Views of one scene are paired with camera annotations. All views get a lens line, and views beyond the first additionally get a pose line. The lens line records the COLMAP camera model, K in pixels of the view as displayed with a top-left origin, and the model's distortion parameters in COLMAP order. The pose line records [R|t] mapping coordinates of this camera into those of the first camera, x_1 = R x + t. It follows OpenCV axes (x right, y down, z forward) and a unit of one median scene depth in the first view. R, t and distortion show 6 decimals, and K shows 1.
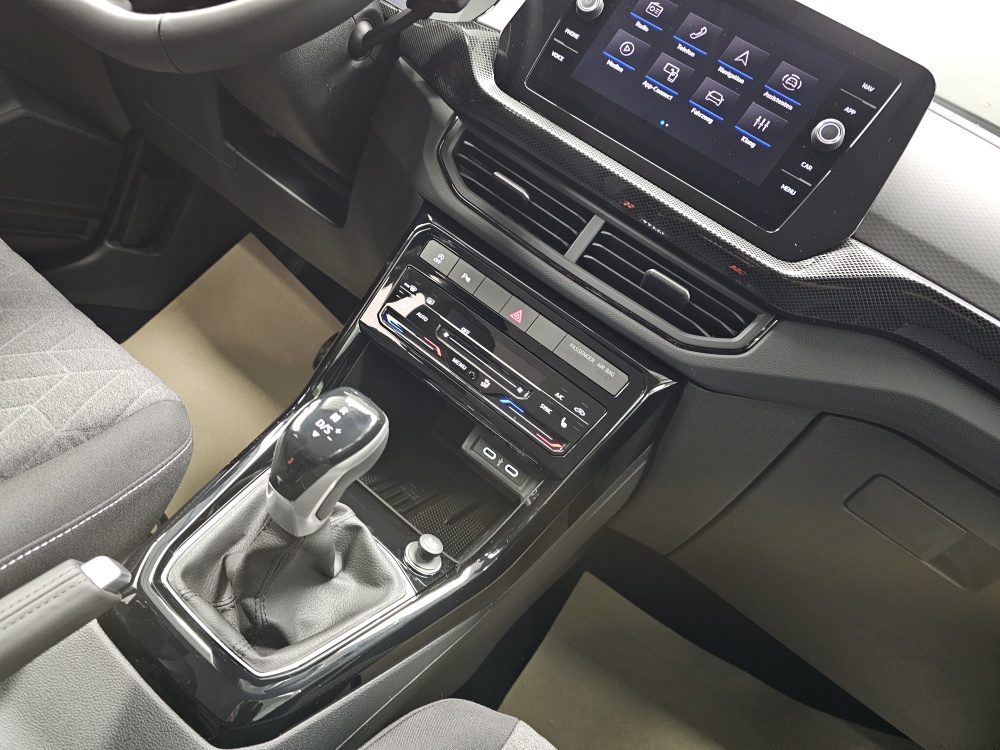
lens RADIAL K [[706.4, 0, 496.5], [0, 706.4, 370.9], [0, 0, 1]] dist [0.018579, -0.026277]
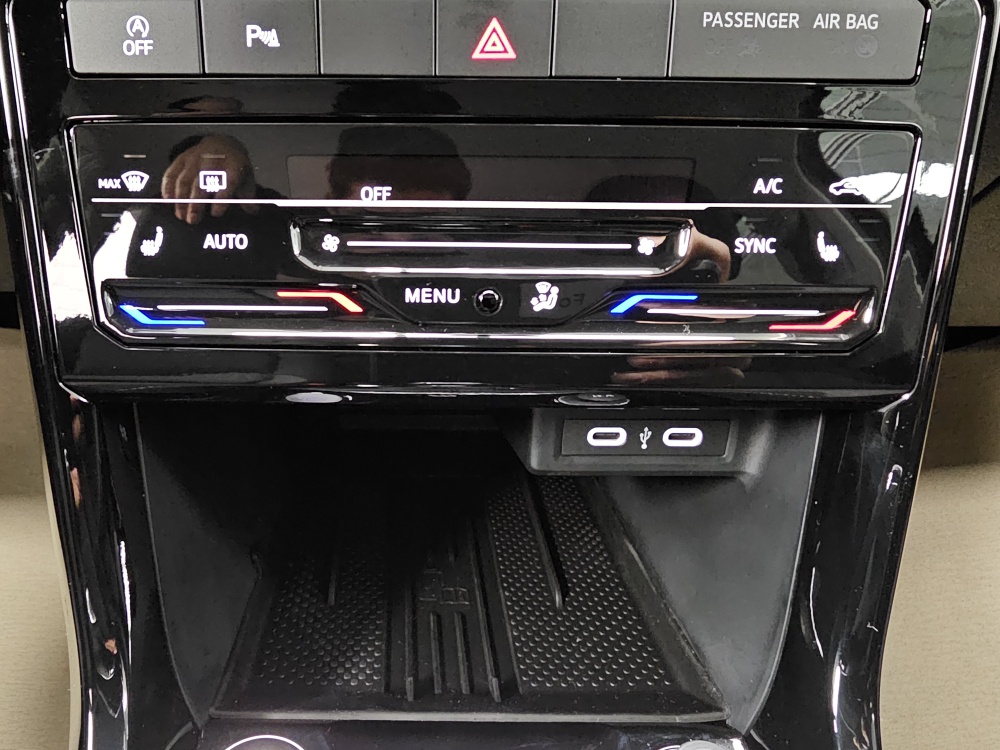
lens RADIAL K [[689.3, 0, 414.9], [0, 689.3, 392.8], [0, 0, 1]] dist [-0.006266, -0.002377]
pose [[0.776088, -0.622122, 0.103207, -0.117517], [0.569613, 0.761779, 0.308600, -0.075378], [-0.270608, -0.180712, 0.945576, 0.721976]]
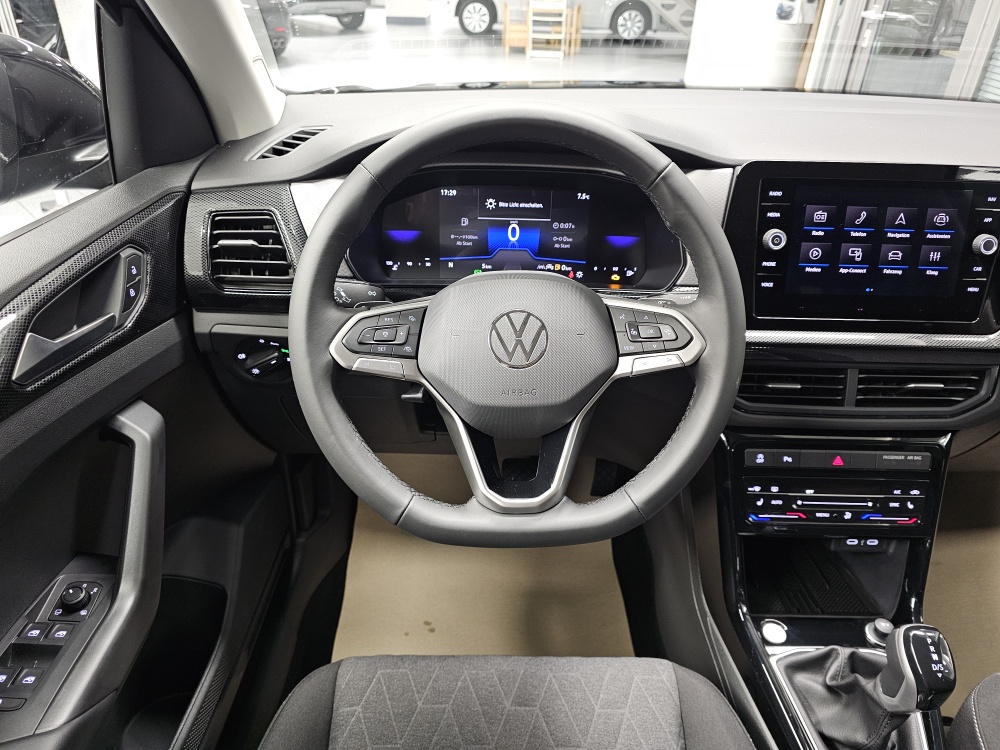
lens RADIAL K [[706.4, 0, 503.7], [0, 706.4, 379.9], [0, 0, 1]] dist [0.018579, -0.026277]
pose [[0.781924, -0.608680, 0.134552, -0.568562], [0.555896, 0.778521, 0.291349, -0.967965], [-0.282089, -0.153016, 0.947107, -0.085108]]
